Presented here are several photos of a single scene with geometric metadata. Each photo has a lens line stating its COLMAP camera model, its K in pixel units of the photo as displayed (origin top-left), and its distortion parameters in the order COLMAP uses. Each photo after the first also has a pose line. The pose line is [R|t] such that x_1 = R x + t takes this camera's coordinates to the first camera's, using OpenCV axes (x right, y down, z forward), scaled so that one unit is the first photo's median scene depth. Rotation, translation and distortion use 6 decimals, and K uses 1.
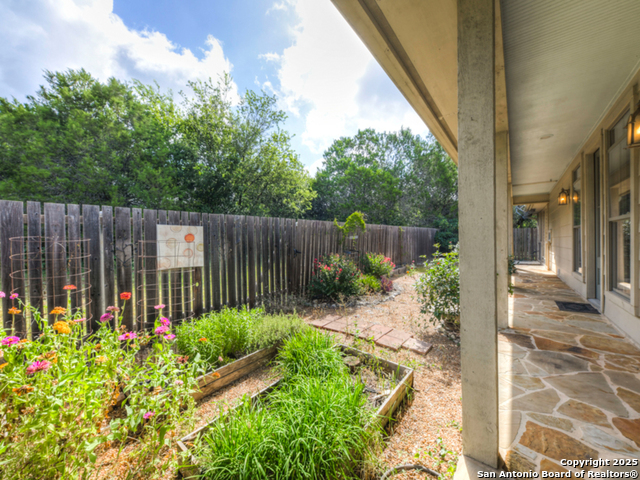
lens RADIAL K [[249.1, 0, 320.9], [0, 249.1, 236.6], [0, 0, 1]] dist [0.001487, -0.003930]
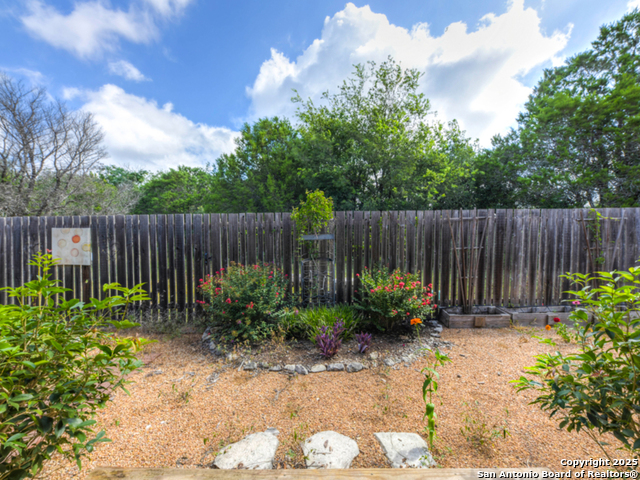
lens RADIAL K [[249.1, 0, 320.9], [0, 249.1, 236.6], [0, 0, 1]] dist [0.001487, -0.003930]
pose [[0.624639, 0.020480, -0.780645, 1.001082], [-0.006655, 0.999759, 0.020903, -0.034457], [0.780885, -0.007862, 0.624625, 1.123254]]
